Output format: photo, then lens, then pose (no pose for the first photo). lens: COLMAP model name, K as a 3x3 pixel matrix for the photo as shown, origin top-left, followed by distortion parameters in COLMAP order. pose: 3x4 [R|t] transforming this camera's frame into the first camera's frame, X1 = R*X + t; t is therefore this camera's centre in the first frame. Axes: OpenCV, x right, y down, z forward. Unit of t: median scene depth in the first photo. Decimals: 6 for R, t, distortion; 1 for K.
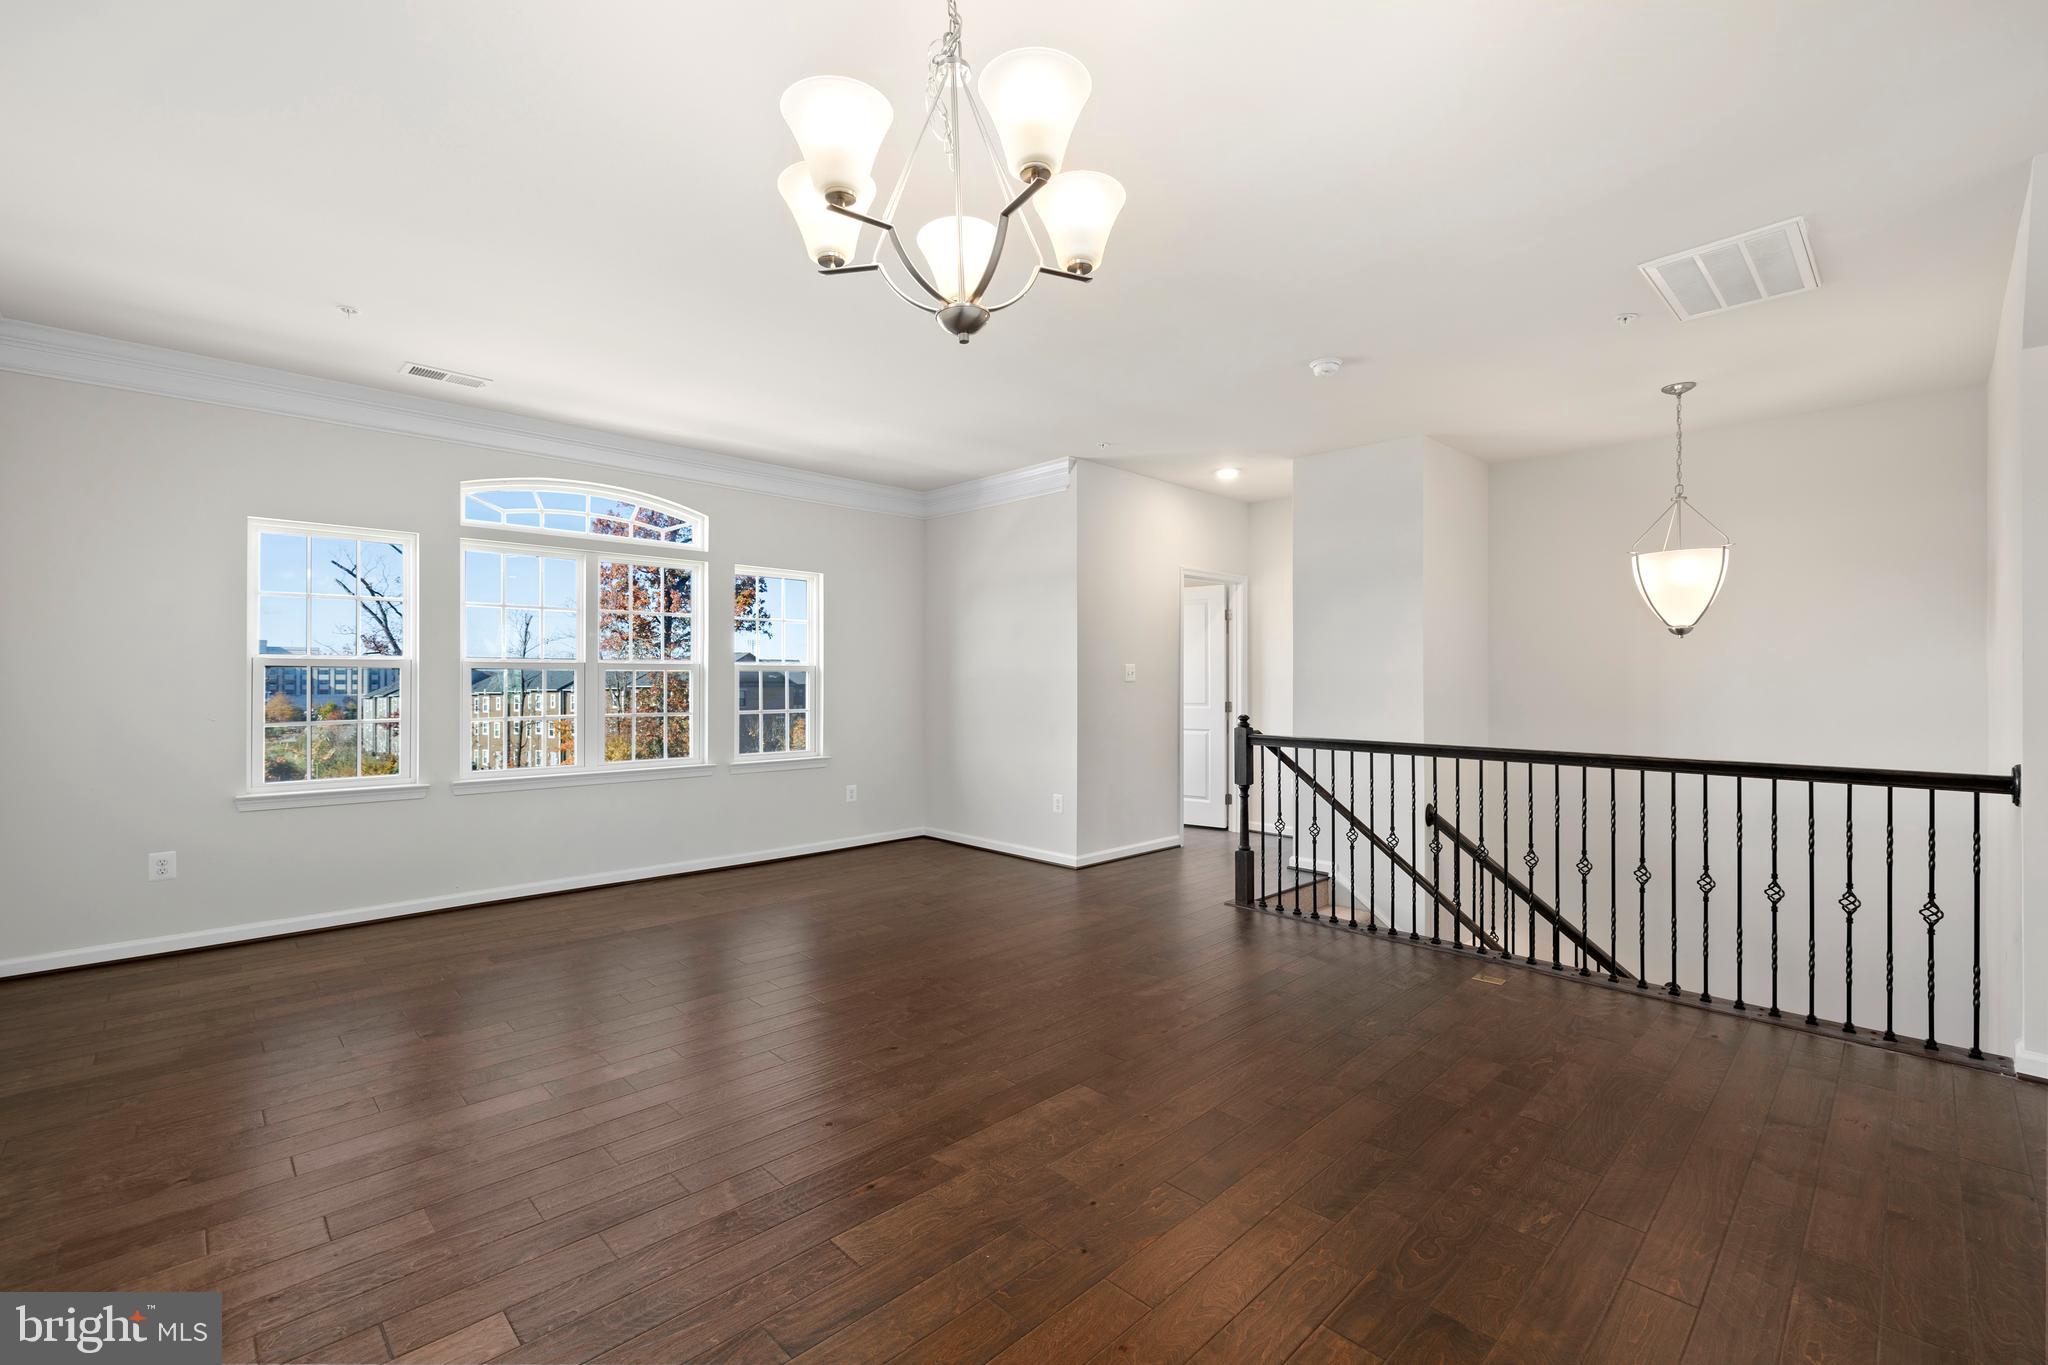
lens RADIAL K [[884.3, 0, 1029.4], [0, 884.3, 671.4], [0, 0, 1]] dist [-0.000877, -0.000130]
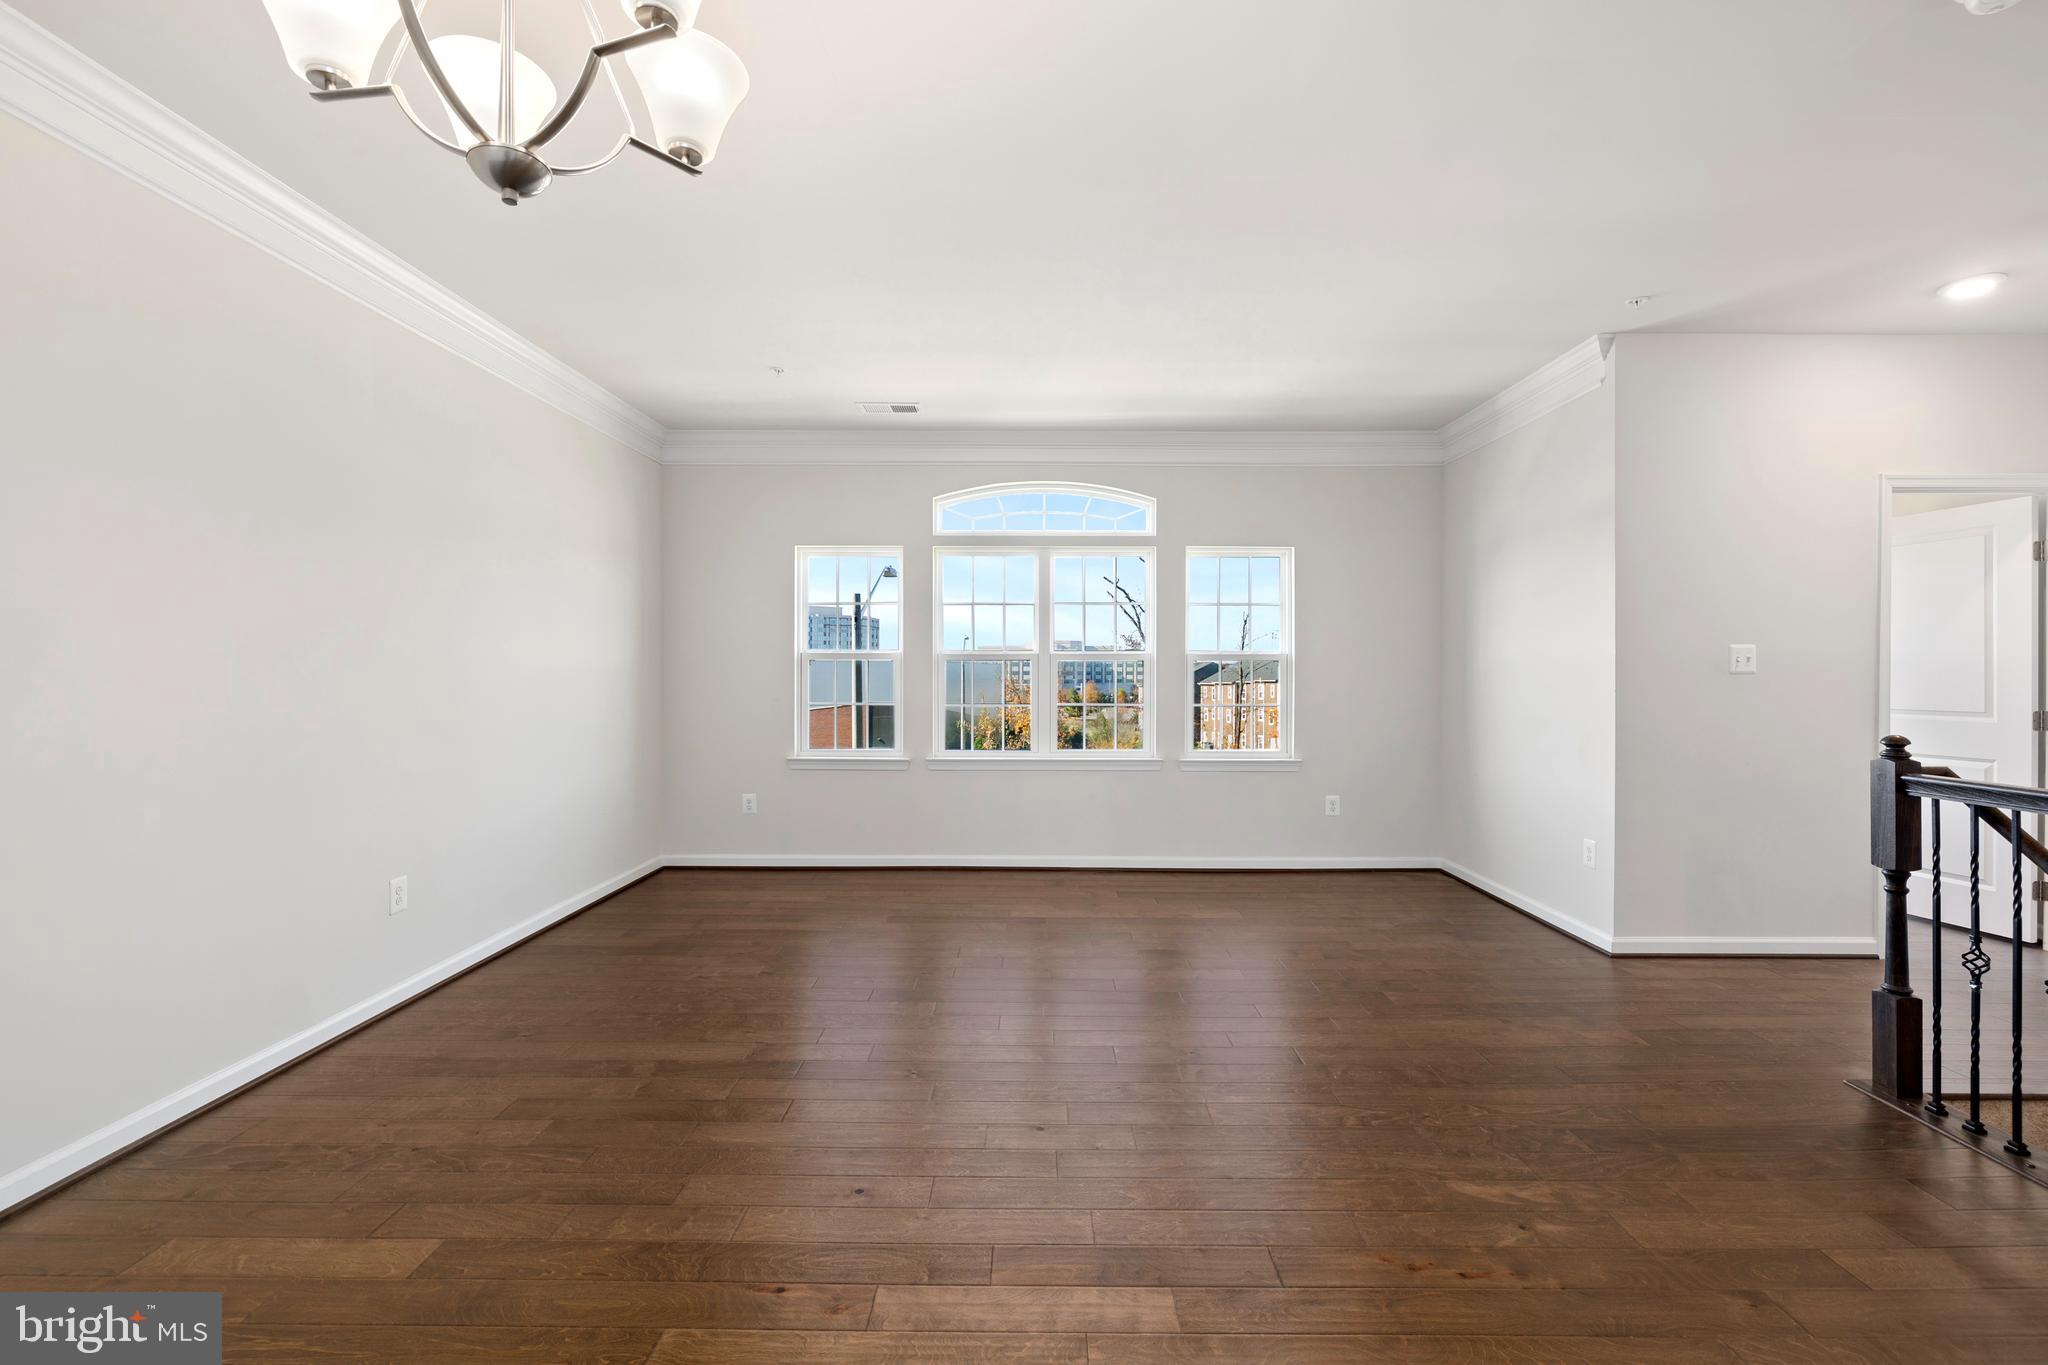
lens RADIAL K [[884.3, 0, 1029.4], [0, 884.3, 671.4], [0, 0, 1]] dist [-0.000877, -0.000130]
pose [[0.707126, 0.000415, -0.707088, 0.248959], [0.006233, 0.999957, 0.006819, 0.003834], [0.707061, -0.009229, 0.707093, 0.263644]]
